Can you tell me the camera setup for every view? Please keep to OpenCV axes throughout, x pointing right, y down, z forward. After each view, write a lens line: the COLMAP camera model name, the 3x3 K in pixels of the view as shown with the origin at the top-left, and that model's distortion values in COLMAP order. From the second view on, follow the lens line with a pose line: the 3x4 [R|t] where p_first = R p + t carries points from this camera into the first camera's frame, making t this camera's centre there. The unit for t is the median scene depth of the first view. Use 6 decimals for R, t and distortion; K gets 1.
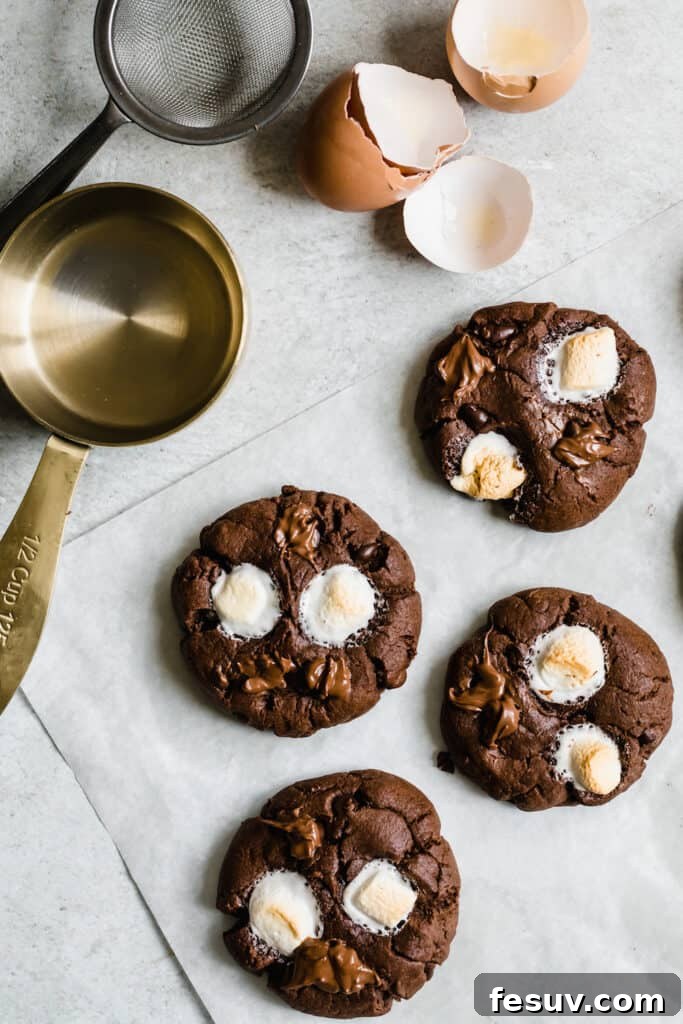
lens RADIAL K [[3307.5, 0, 343.7], [0, 3307.5, 511.7], [0, 0, 1]] dist [-0.009298, 0.000000]
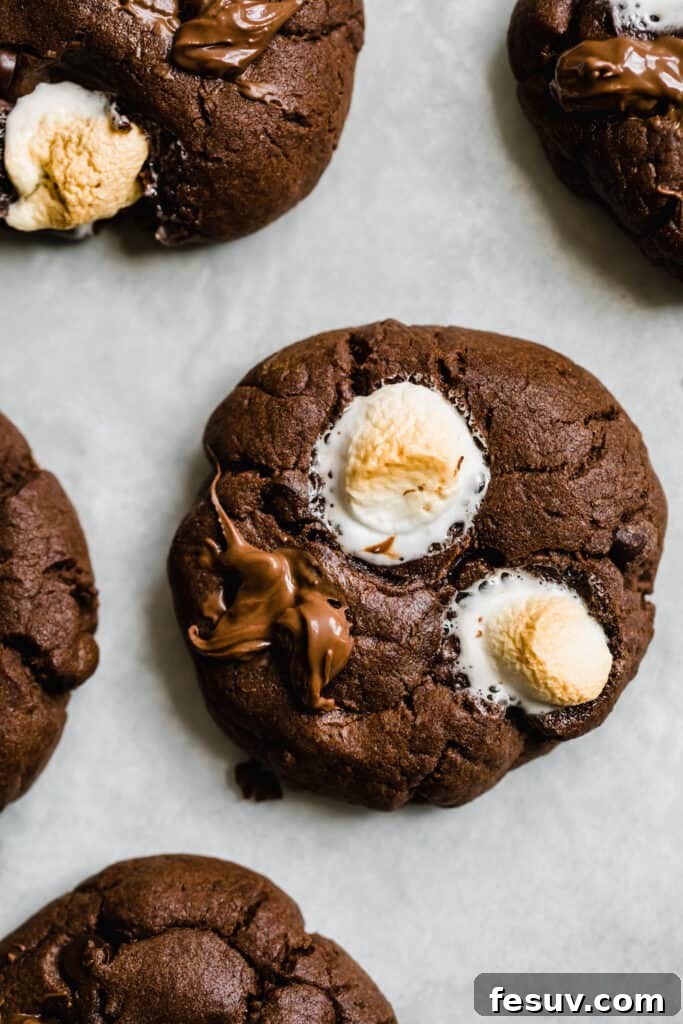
lens RADIAL K [[3307.5, 0, 338.8], [0, 3307.5, 513.6], [0, 0, 1]] dist [-0.009298, 0.000000]
pose [[0.908892, -0.416587, -0.019259, 0.066424], [0.414830, 0.907868, -0.060770, 0.075355], [0.042800, 0.047244, 0.997966, 0.545653]]
